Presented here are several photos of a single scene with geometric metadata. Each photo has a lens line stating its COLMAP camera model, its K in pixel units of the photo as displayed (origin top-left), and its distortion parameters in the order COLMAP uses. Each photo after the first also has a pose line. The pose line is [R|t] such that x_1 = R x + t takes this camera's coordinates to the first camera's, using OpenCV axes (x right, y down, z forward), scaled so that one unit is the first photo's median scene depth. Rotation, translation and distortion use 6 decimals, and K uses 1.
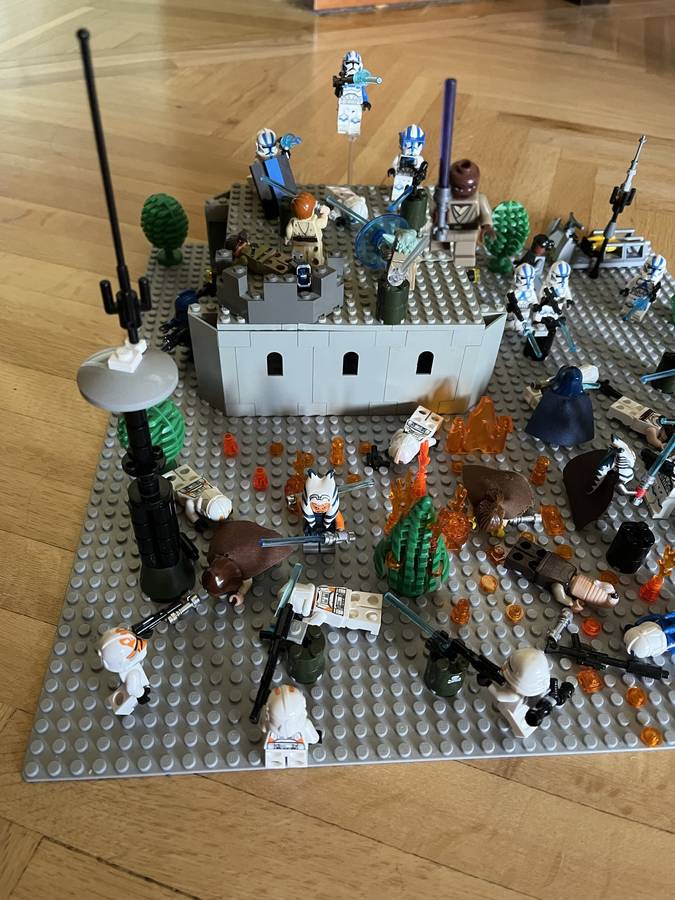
lens RADIAL K [[685.4, 0, 335.7], [0, 685.4, 434.8], [0, 0, 1]] dist [0.052733, -0.110575]
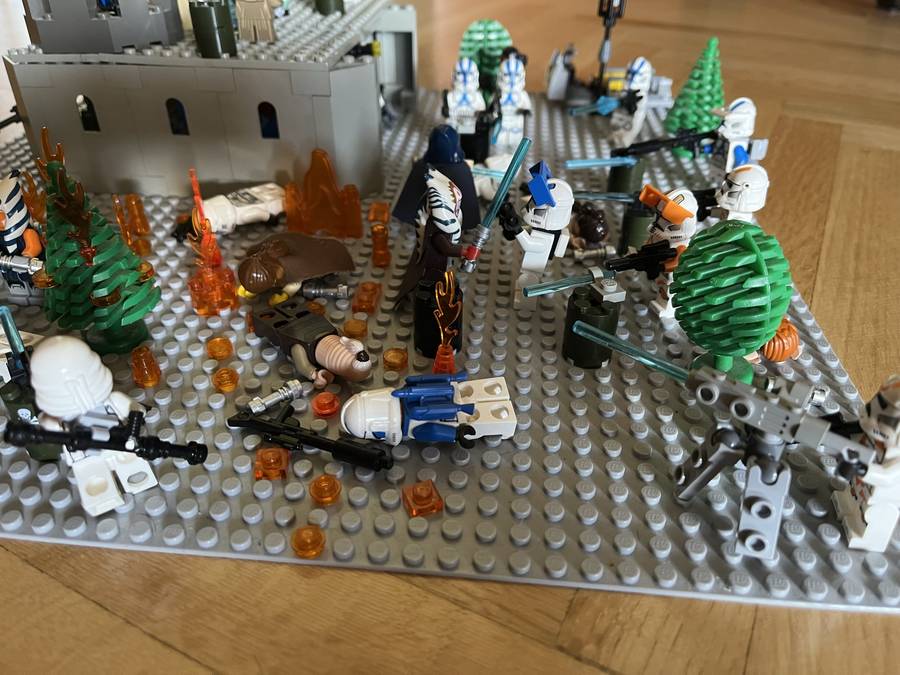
lens RADIAL K [[685.4, 0, 450.0], [0, 685.4, 337.5], [0, 0, 1]] dist [0.052733, -0.110575]
pose [[0.988043, 0.061709, -0.141288, 0.489843], [-0.084561, 0.983172, -0.161931, 0.265217], [0.128918, 0.171942, 0.976635, 0.312791]]
